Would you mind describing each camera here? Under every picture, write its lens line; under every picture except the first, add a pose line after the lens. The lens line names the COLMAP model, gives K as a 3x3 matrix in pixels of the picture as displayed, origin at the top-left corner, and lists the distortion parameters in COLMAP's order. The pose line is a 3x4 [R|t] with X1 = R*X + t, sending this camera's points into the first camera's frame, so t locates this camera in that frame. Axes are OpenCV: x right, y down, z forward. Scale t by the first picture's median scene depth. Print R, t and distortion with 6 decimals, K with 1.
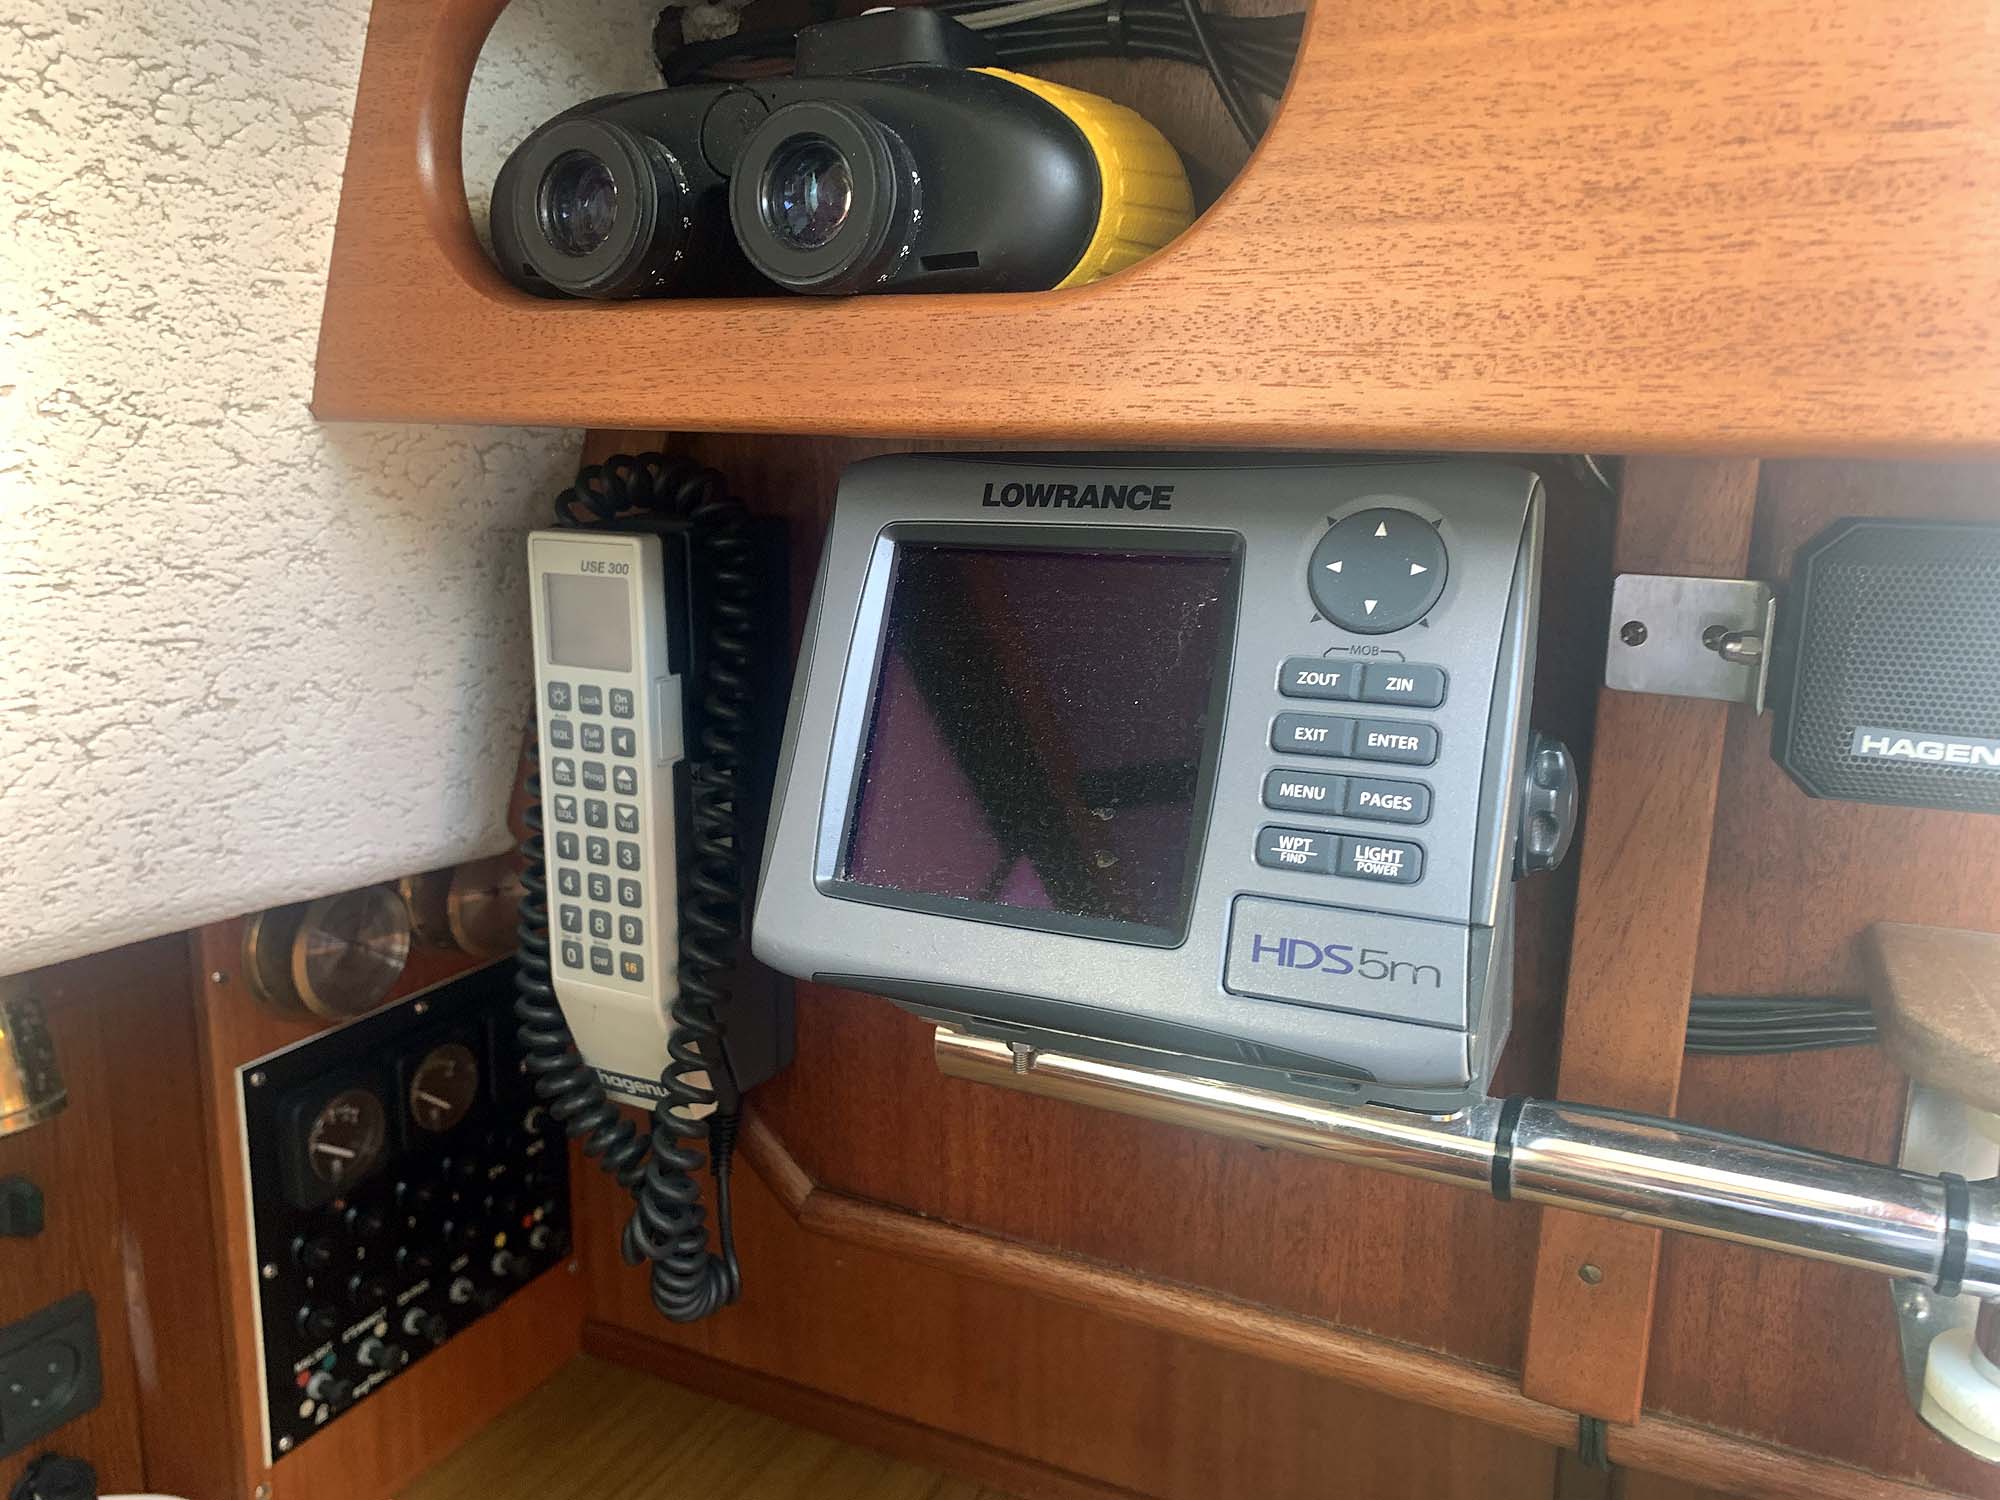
lens RADIAL K [[1529.9, 0, 978.3], [0, 1529.9, 741.7], [0, 0, 1]] dist [0.008594, -0.002681]
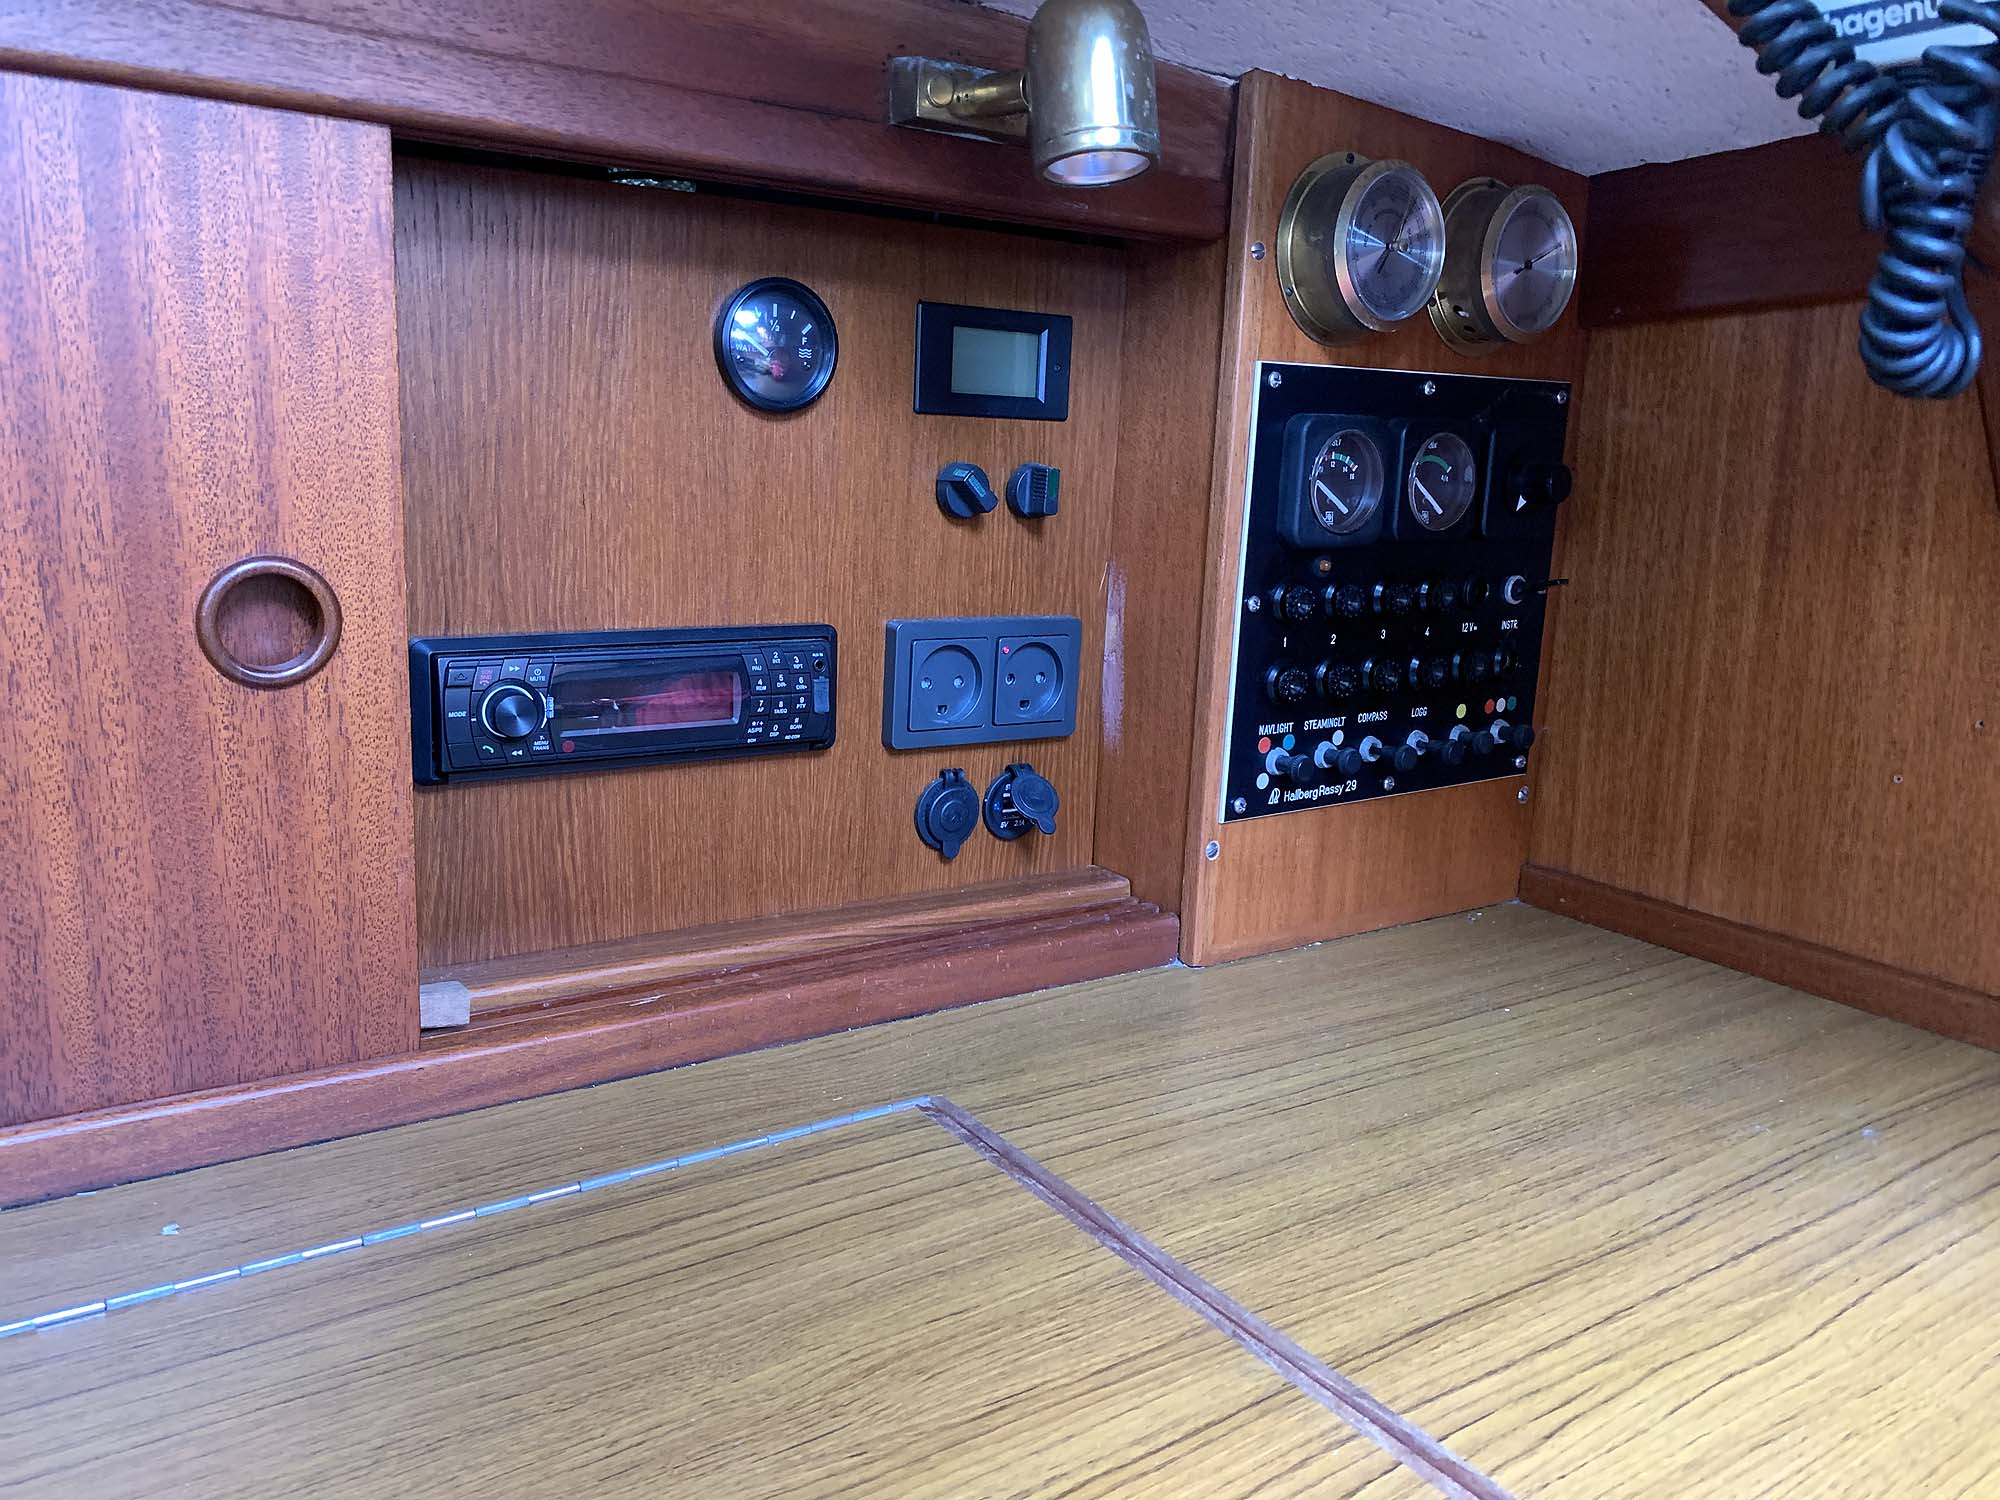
lens RADIAL K [[1529.9, 0, 1010.5], [0, 1529.9, 759.9], [0, 0, 1]] dist [0.008594, -0.002681]
pose [[0.871898, 0.127148, -0.472893, -0.129375], [-0.127402, 0.991346, 0.031650, 0.401705], [0.472824, 0.032652, 0.880551, 0.104597]]
